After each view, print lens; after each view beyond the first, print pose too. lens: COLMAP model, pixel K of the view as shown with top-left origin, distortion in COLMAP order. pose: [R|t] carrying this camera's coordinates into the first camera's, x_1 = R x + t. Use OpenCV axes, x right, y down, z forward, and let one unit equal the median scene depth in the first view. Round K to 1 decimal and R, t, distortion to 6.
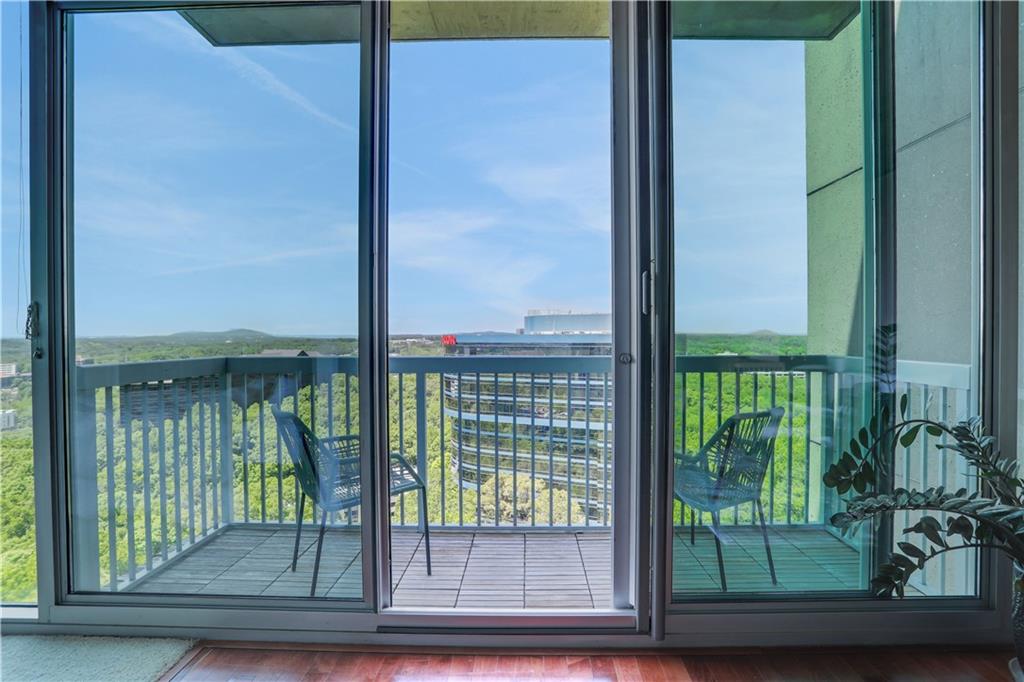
lens RADIAL K [[518.0, 0, 515.2], [0, 518.0, 338.5], [0, 0, 1]] dist [-0.047874, 0.016610]
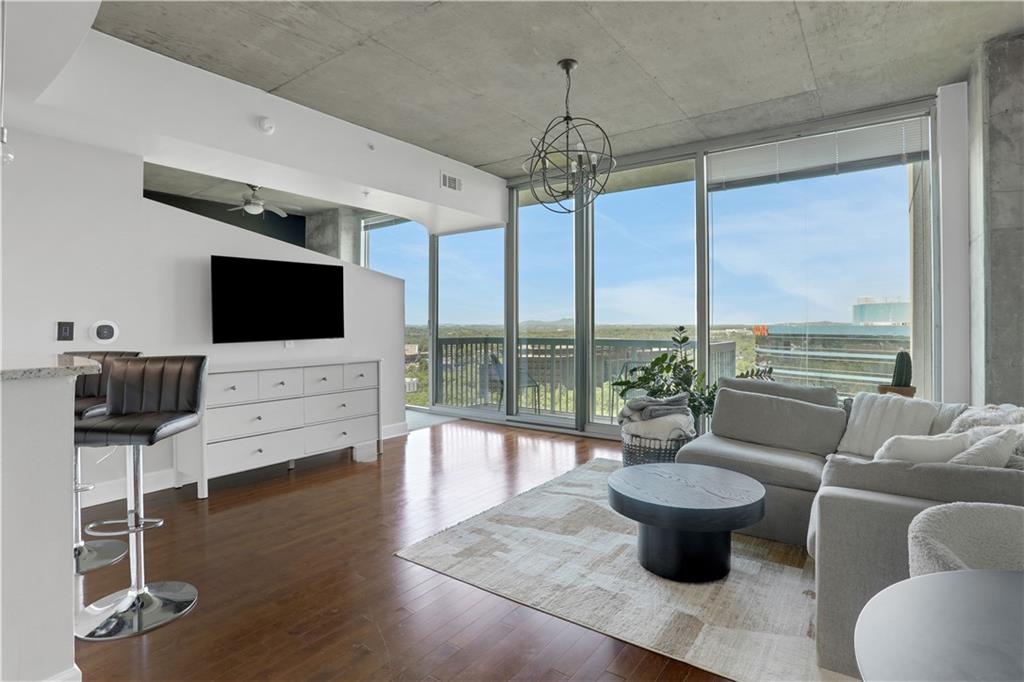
lens RADIAL K [[518.0, 0, 508.9], [0, 518.0, 326.3], [0, 0, 1]] dist [-0.047874, 0.016610]
pose [[0.819926, 0.006564, -0.572432, 0.732941], [-0.008812, 0.999961, -0.001156, -0.007119], [0.572402, 0.005992, 0.819952, -0.730635]]
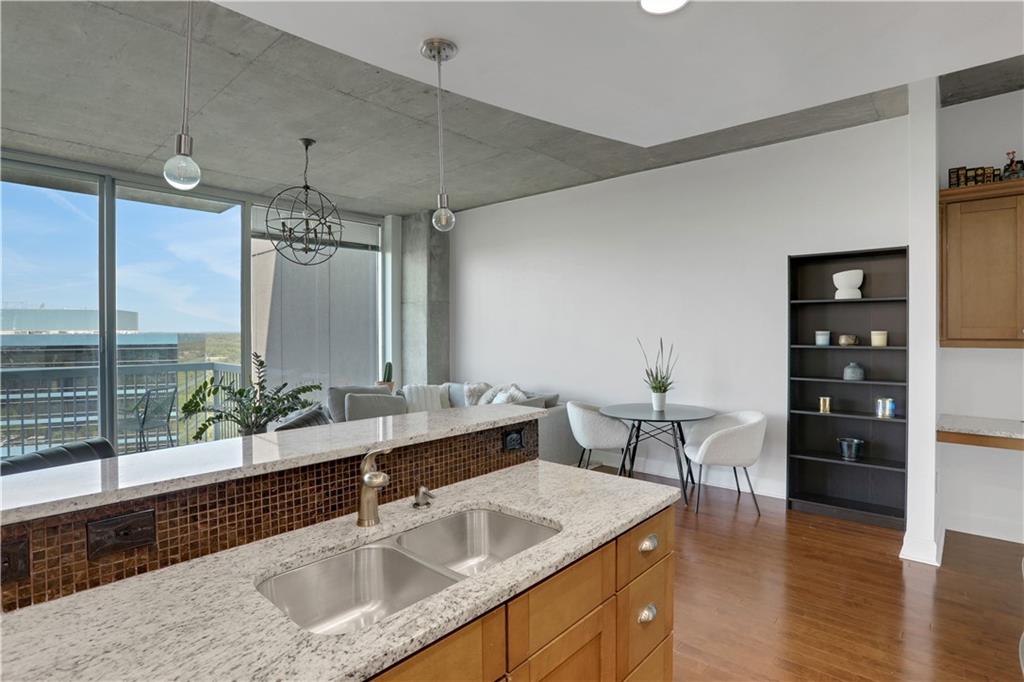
lens RADIAL K [[518.0, 0, 513.4], [0, 518.0, 336.7], [0, 0, 1]] dist [-0.047874, 0.016610]
pose [[0.652962, -0.010559, 0.757317, -0.137020], [0.009966, 0.999936, 0.005349, -0.051296], [-0.757325, 0.004054, 0.653025, -0.951532]]
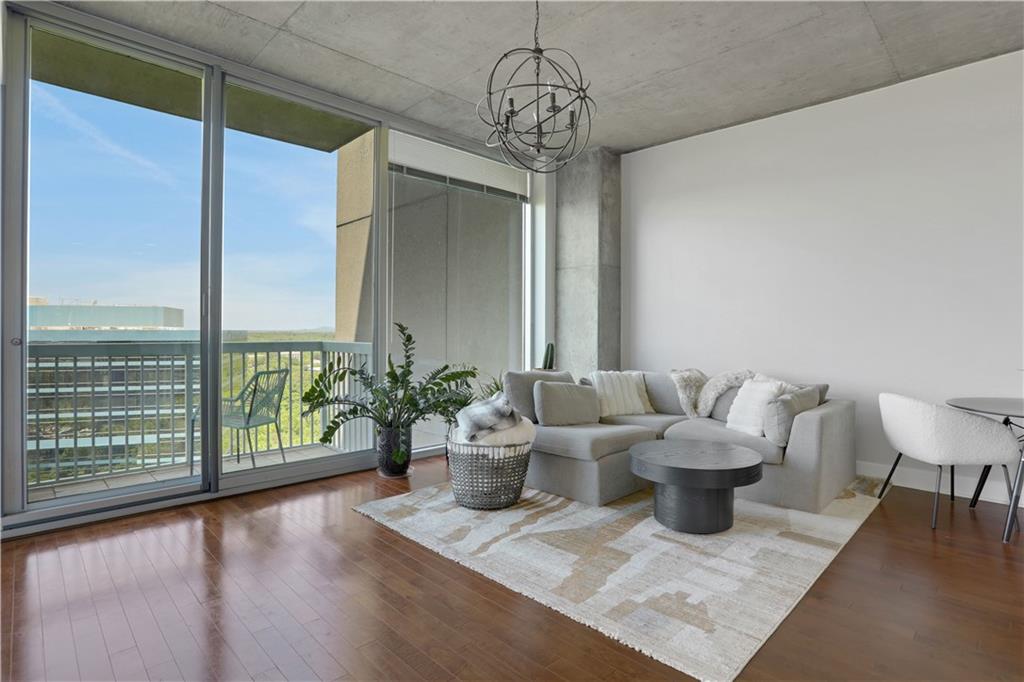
lens RADIAL K [[518.0, 0, 516.6], [0, 518.0, 331.6], [0, 0, 1]] dist [-0.047874, 0.016610]
pose [[0.693929, 0.003925, 0.720033, -0.118092], [0.001277, 0.999977, -0.006682, 0.008651], [-0.720042, 0.005556, 0.693908, -0.445328]]
